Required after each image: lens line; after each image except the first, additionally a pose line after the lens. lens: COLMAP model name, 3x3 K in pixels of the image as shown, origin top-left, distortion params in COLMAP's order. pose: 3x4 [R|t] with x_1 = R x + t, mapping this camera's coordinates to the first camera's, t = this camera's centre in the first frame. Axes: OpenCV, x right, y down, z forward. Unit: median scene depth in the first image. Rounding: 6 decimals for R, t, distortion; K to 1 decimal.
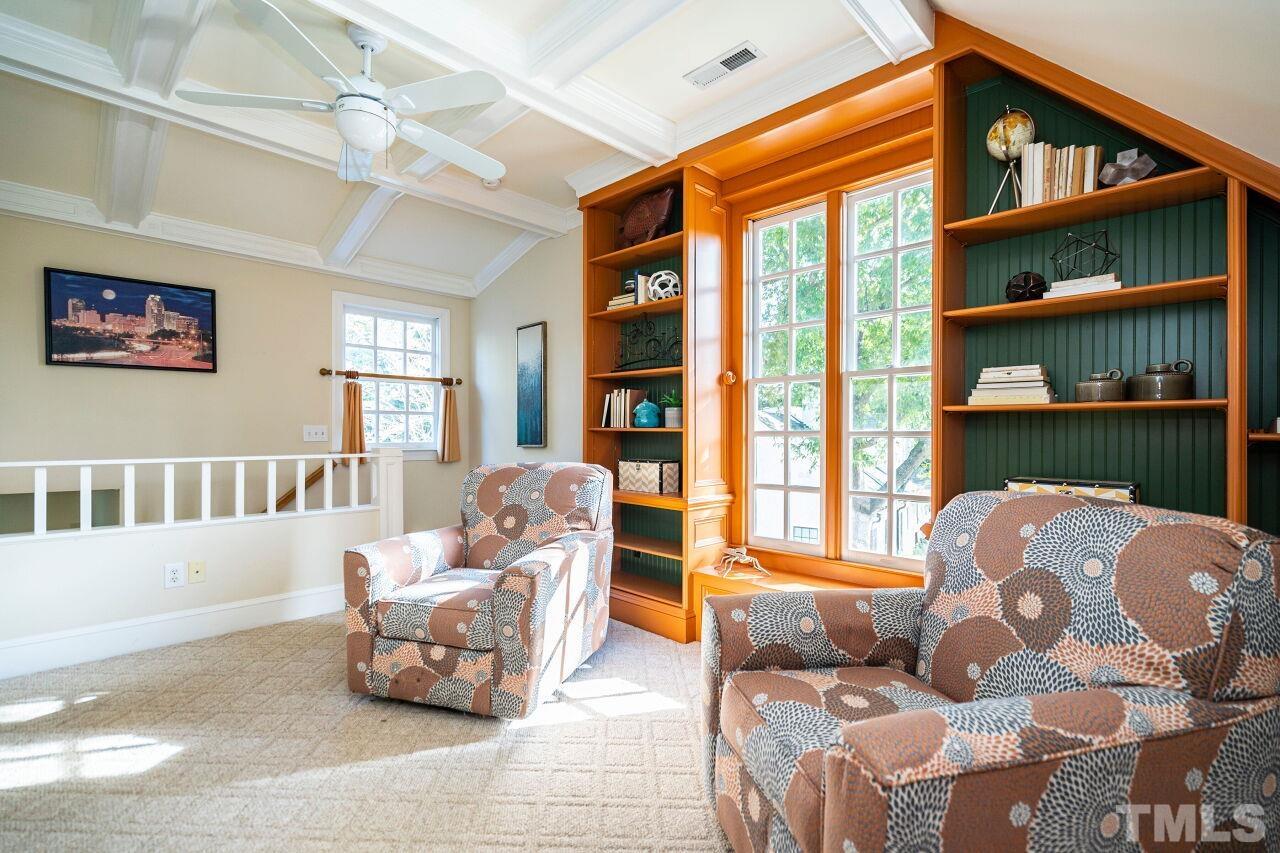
lens RADIAL K [[581.7, 0, 642.0], [0, 581.7, 432.4], [0, 0, 1]] dist [0.001151, 0.000175]
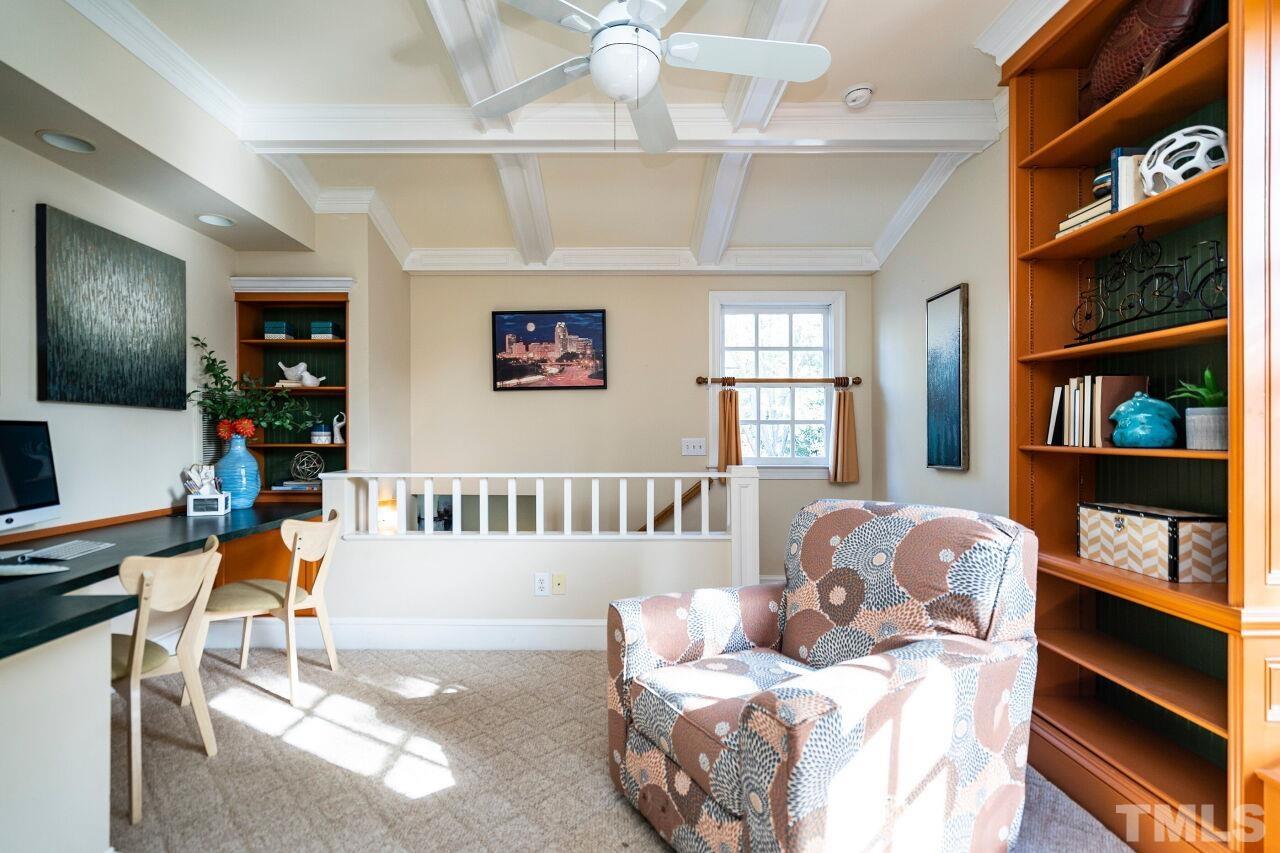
lens RADIAL K [[595.2, 0, 637.8], [0, 595.2, 435.9], [0, 0, 1]] dist [0.000079, 0.000604]
pose [[0.696920, -0.000910, -0.717149, 0.078156], [0.002700, 0.999995, 0.001354, -0.021053], [0.717144, -0.002880, 0.696919, 0.319603]]
